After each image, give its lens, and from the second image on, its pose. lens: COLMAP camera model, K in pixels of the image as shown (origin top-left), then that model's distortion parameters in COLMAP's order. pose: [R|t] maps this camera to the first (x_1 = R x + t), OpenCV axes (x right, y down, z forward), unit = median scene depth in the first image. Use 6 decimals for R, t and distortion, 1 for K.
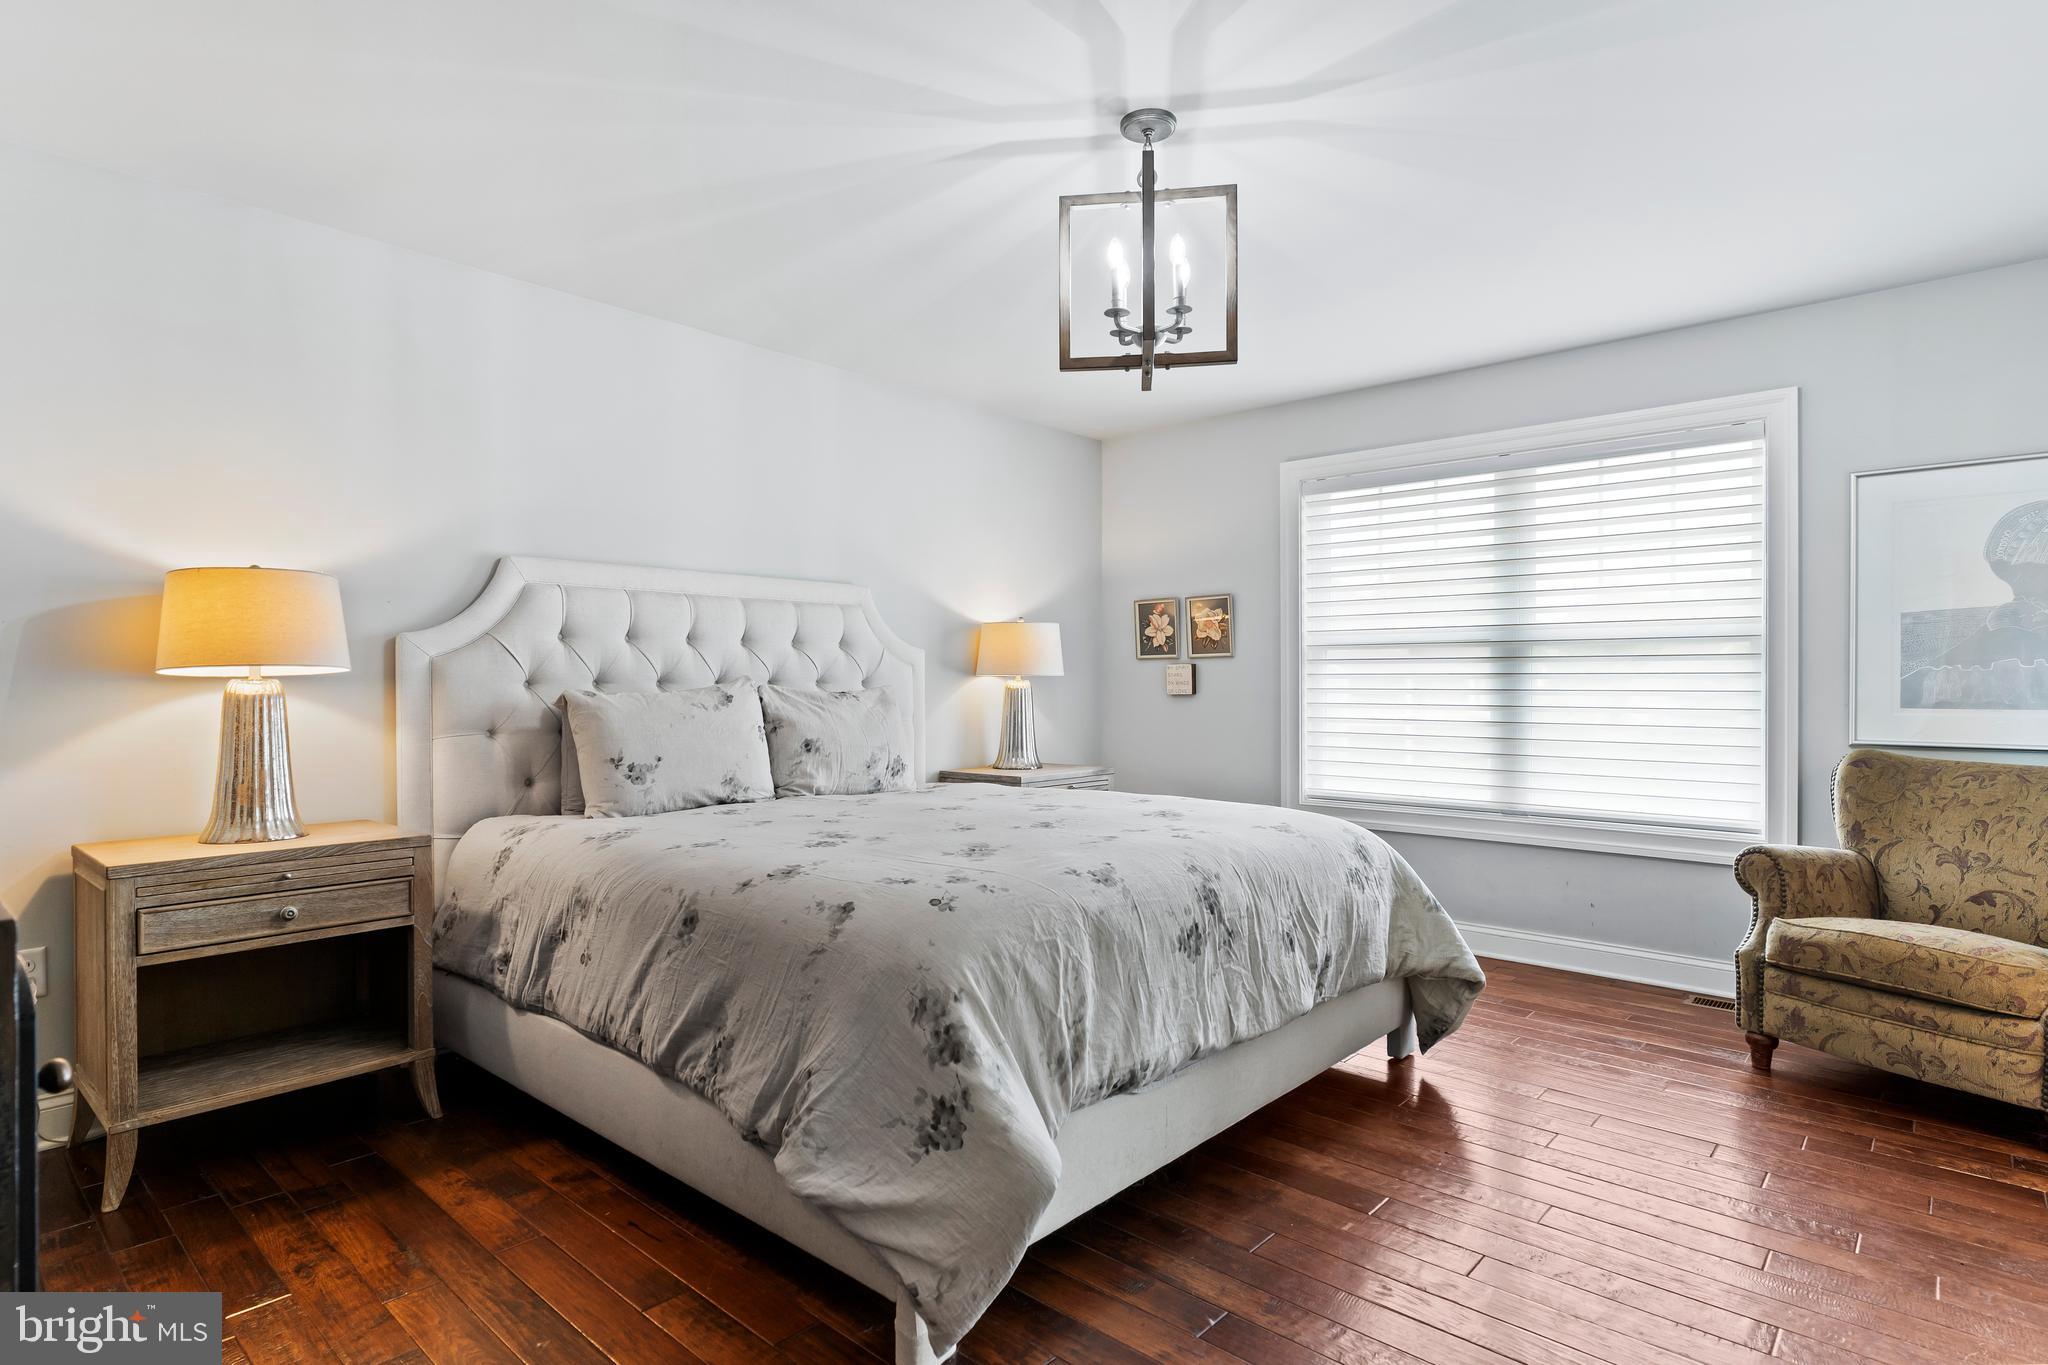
lens RADIAL K [[1055.7, 0, 1021.8], [0, 1055.7, 685.1], [0, 0, 1]] dist [-0.006672, -0.000783]
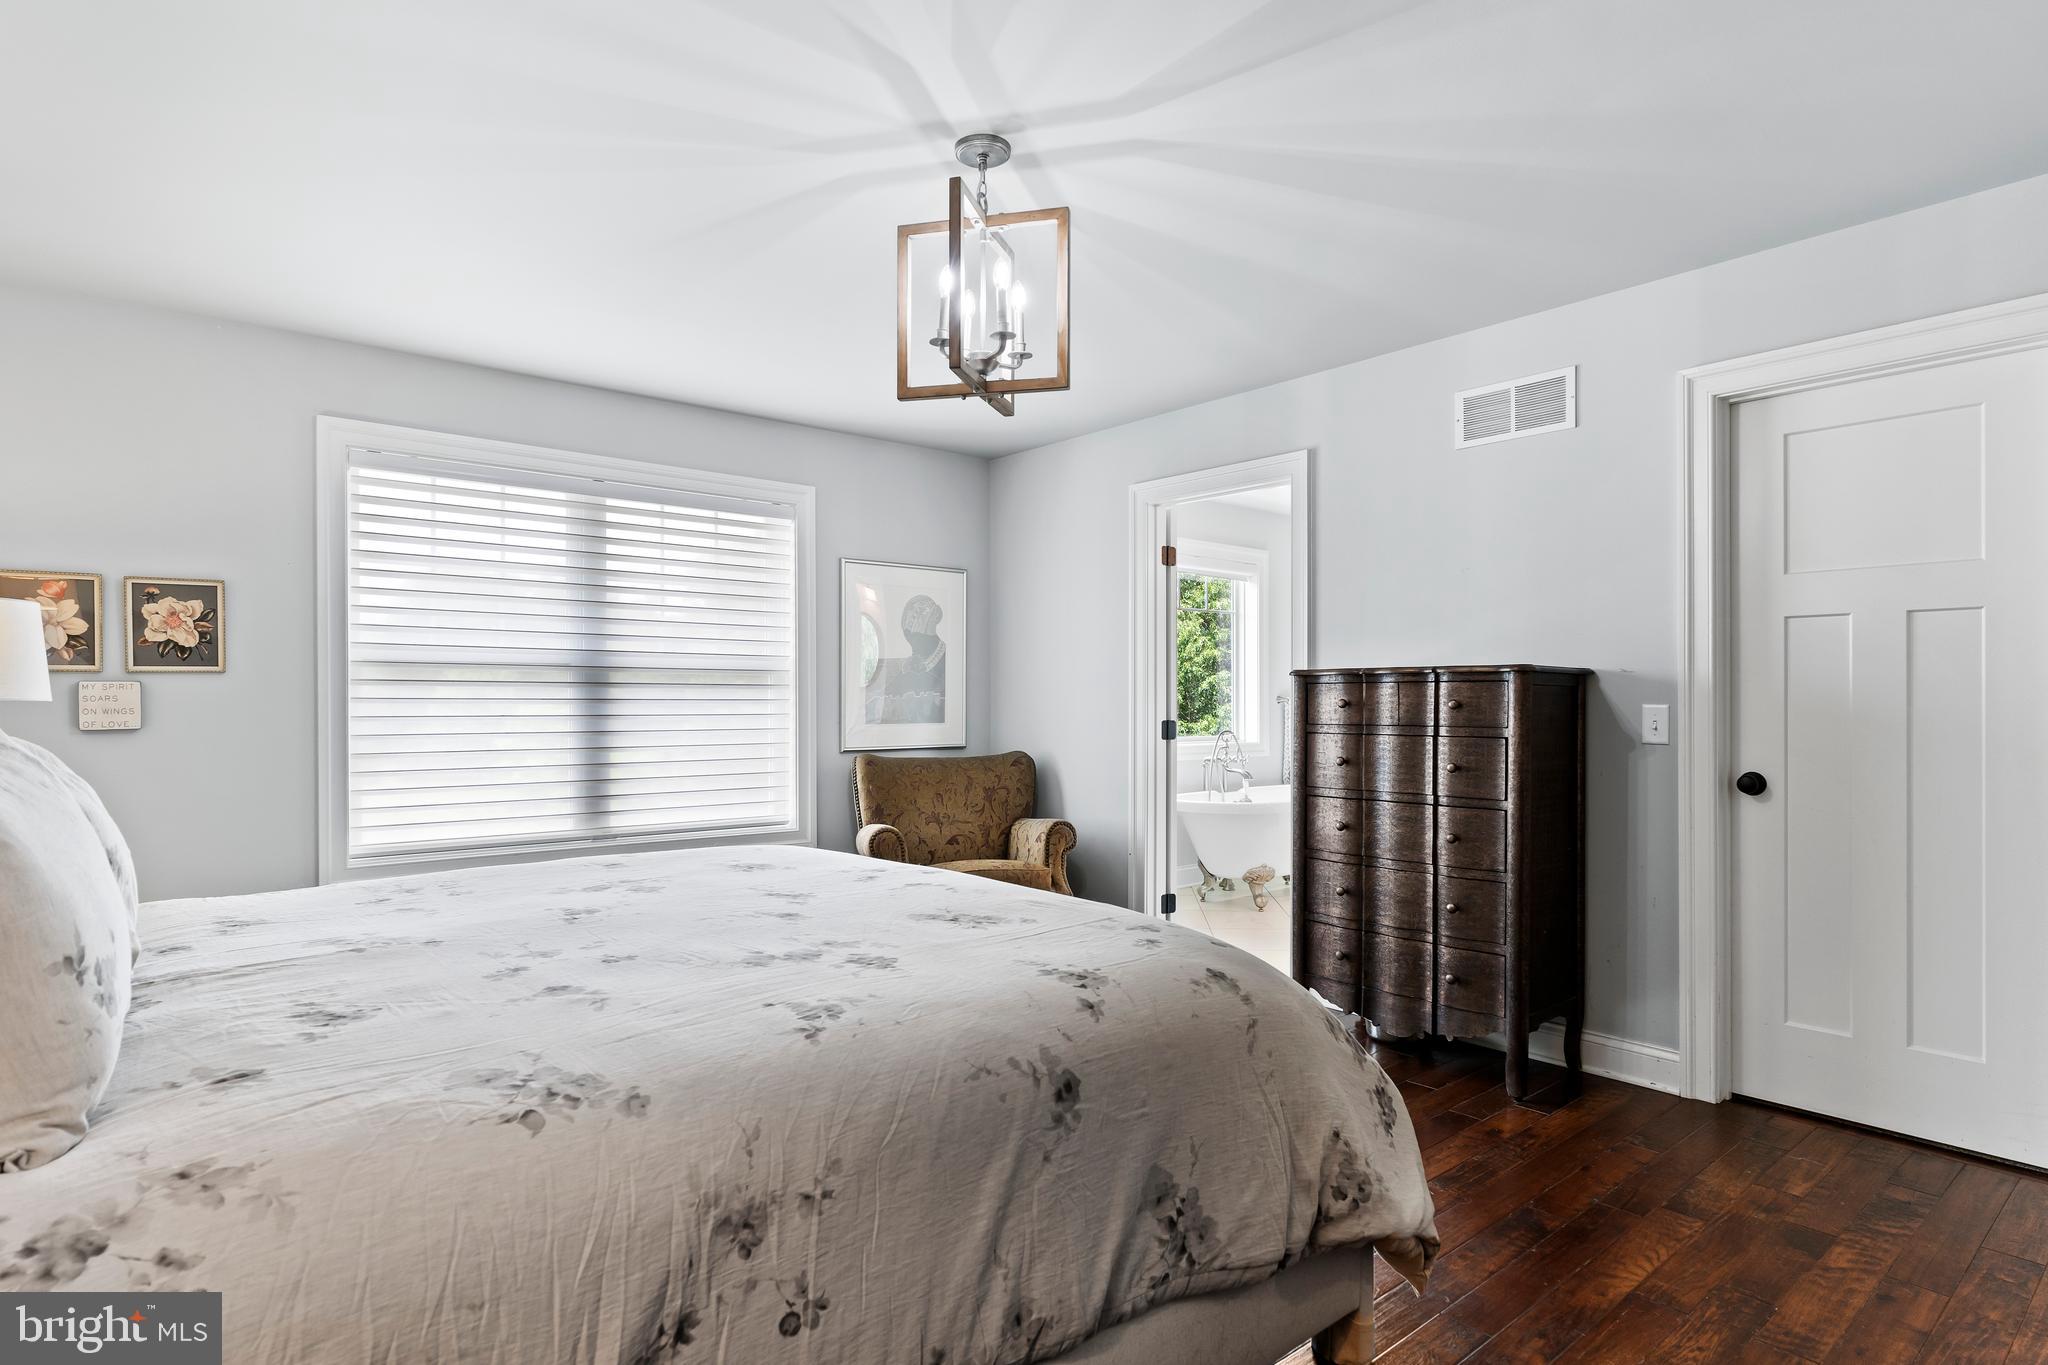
lens RADIAL K [[1055.7, 0, 1021.8], [0, 1055.7, 693.7], [0, 0, 1]] dist [-0.006672, -0.000783]
pose [[0.154914, 0.005895, 0.987910, -0.468044], [0.002320, 0.999977, -0.006330, -0.008535], [-0.987925, 0.003272, 0.154897, 0.448781]]
